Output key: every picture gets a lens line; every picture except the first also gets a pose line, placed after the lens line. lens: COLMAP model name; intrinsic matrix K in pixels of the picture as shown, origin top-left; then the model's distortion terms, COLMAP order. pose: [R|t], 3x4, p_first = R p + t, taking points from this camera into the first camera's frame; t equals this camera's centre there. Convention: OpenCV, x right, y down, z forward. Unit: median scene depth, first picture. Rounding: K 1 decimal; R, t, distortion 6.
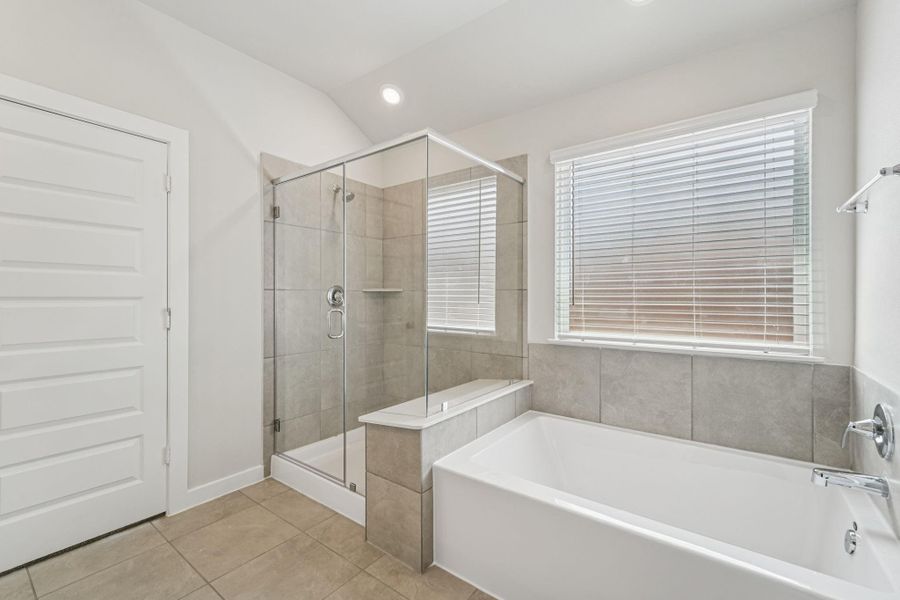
lens RADIAL K [[372.7, 0, 452.0], [0, 372.7, 299.6], [0, 0, 1]] dist [-0.012978, 0.000427]
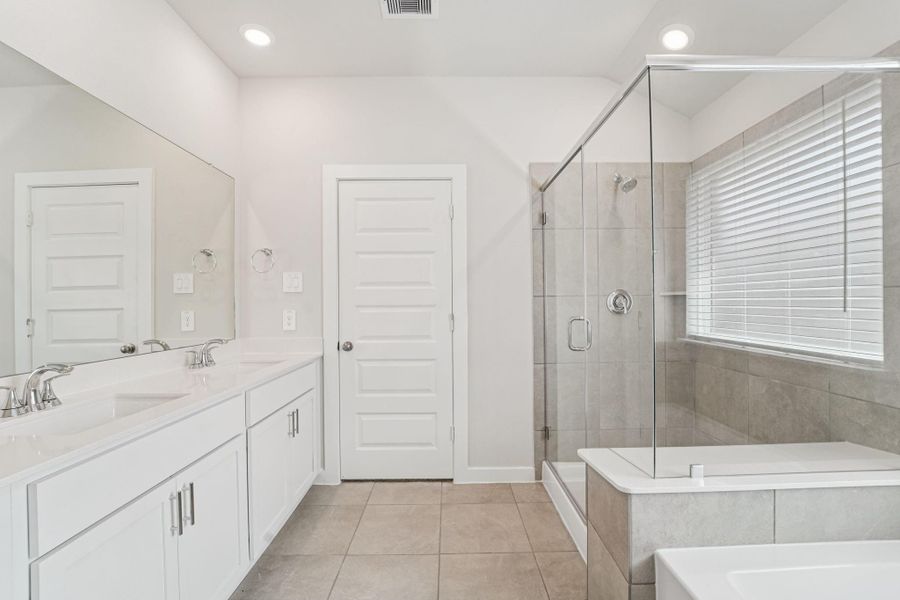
lens RADIAL K [[369.8, 0, 450.5], [0, 369.8, 305.4], [0, 0, 1]] dist [-0.031341, 0.000471]
pose [[0.606879, -0.004633, -0.794780, 0.159850], [0.005135, 0.999985, -0.001908, -0.001622], [0.794777, -0.002923, 0.606894, 0.202326]]
